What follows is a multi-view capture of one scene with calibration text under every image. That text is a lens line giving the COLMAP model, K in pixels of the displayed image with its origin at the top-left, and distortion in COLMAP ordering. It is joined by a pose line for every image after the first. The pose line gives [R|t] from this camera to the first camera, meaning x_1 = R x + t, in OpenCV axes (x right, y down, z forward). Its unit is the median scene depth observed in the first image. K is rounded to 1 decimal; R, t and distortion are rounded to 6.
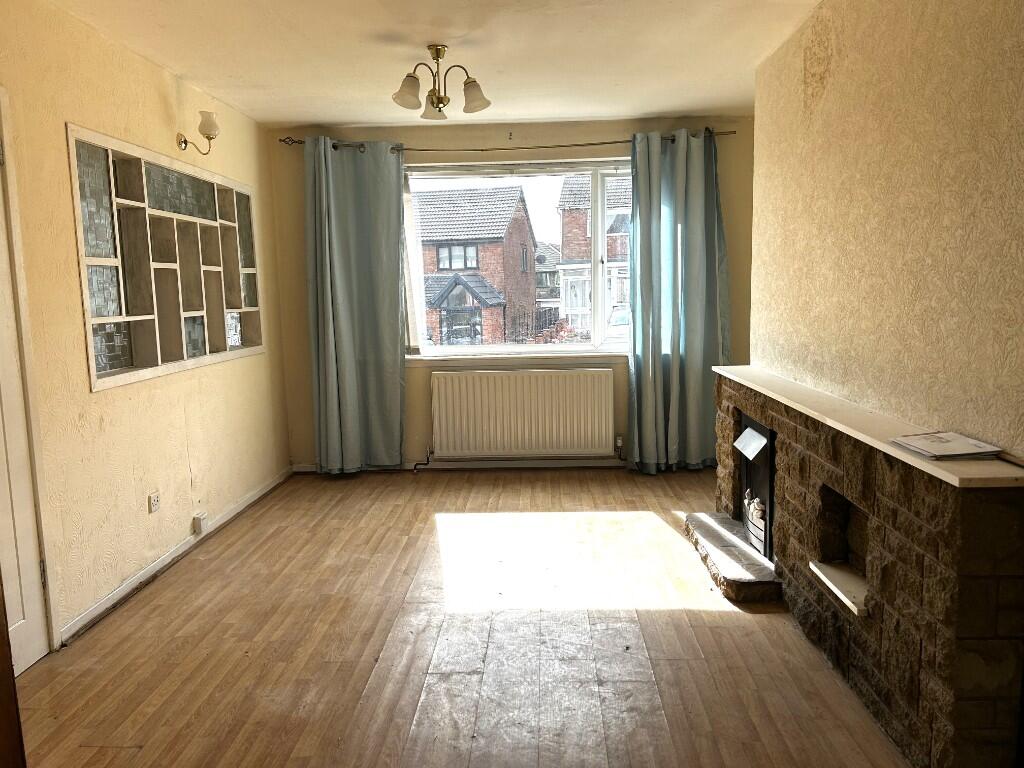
lens RADIAL K [[771.6, 0, 513.4], [0, 771.6, 378.7], [0, 0, 1]] dist [0.108875, -0.007145]
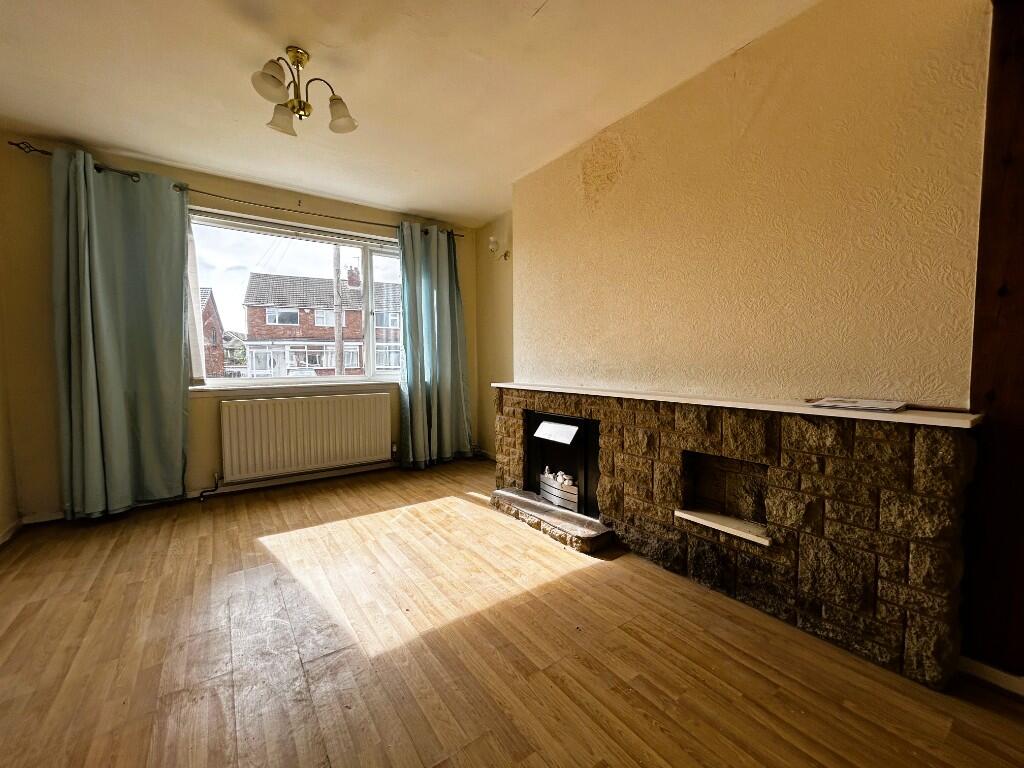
lens RADIAL K [[417.9, 0, 507.9], [0, 417.9, 382.7], [0, 0, 1]] dist [0.007472, -0.000189]
pose [[0.797867, -0.014733, 0.602653, -0.154714], [0.058219, 0.996911, -0.052707, 0.021269], [-0.600015, 0.077139, 0.796261, 0.339618]]
